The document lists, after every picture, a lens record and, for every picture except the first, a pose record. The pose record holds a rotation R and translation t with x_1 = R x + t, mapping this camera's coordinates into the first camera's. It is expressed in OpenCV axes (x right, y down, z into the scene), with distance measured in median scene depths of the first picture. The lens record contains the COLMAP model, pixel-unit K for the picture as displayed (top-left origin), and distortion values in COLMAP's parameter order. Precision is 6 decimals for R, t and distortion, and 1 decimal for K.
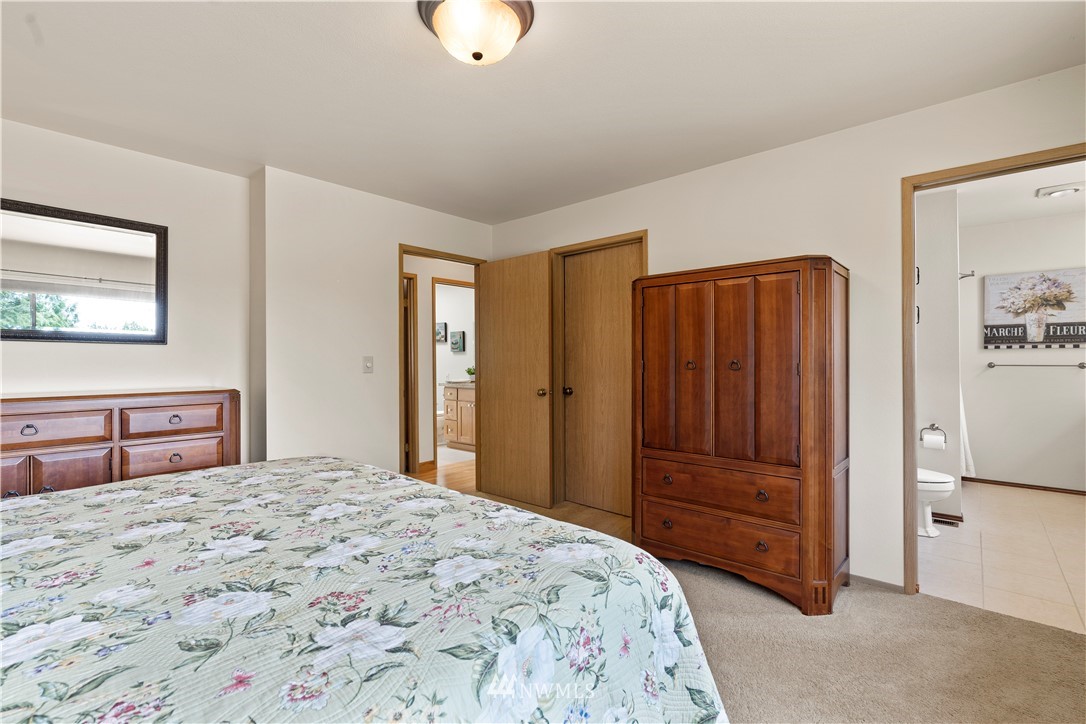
lens RADIAL K [[494.7, 0, 541.0], [0, 494.7, 361.4], [0, 0, 1]] dist [-0.004369, 0.001732]
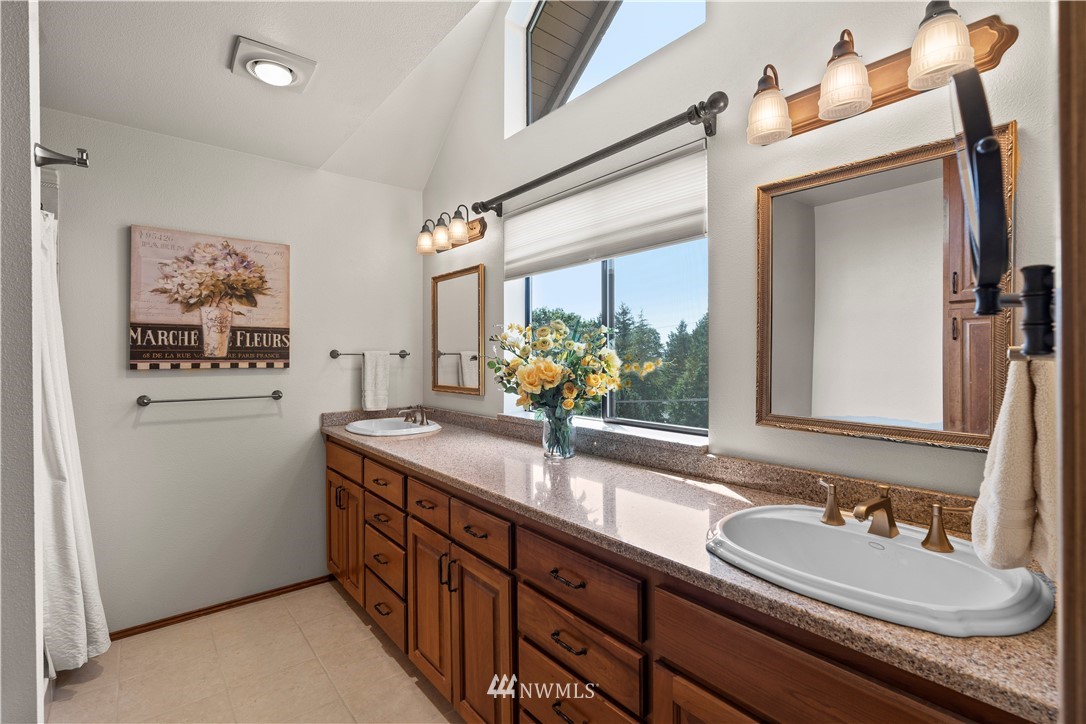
lens RADIAL K [[494.7, 0, 543.1], [0, 494.7, 354.2], [0, 0, 1]] dist [-0.004369, 0.001732]
pose [[0.157700, 0.005961, 0.987469, 0.488831], [0.003881, 0.999970, -0.006656, -0.037950], [-0.987479, 0.004882, 0.157672, 0.527838]]
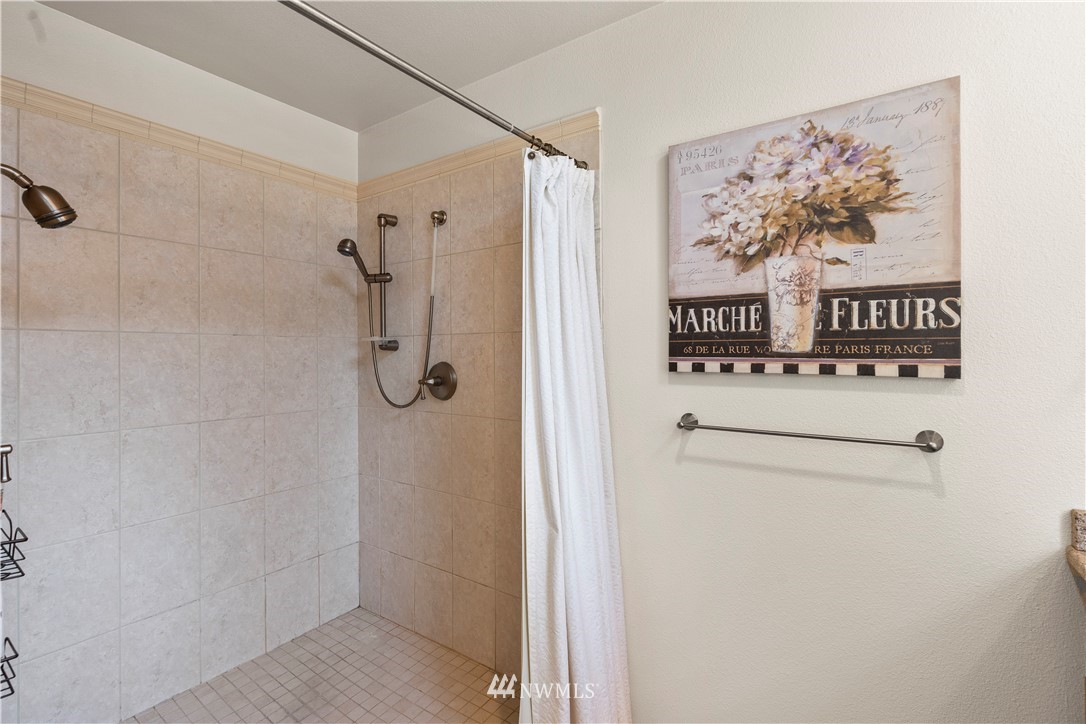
lens RADIAL K [[494.7, 0, 547.1], [0, 494.7, 351.5], [0, 0, 1]] dist [-0.004369, 0.001732]
pose [[0.993200, 0.005533, 0.116290, 0.815947], [-0.004255, 0.999928, -0.011236, -0.036389], [-0.116344, 0.010665, 0.993152, 0.717237]]
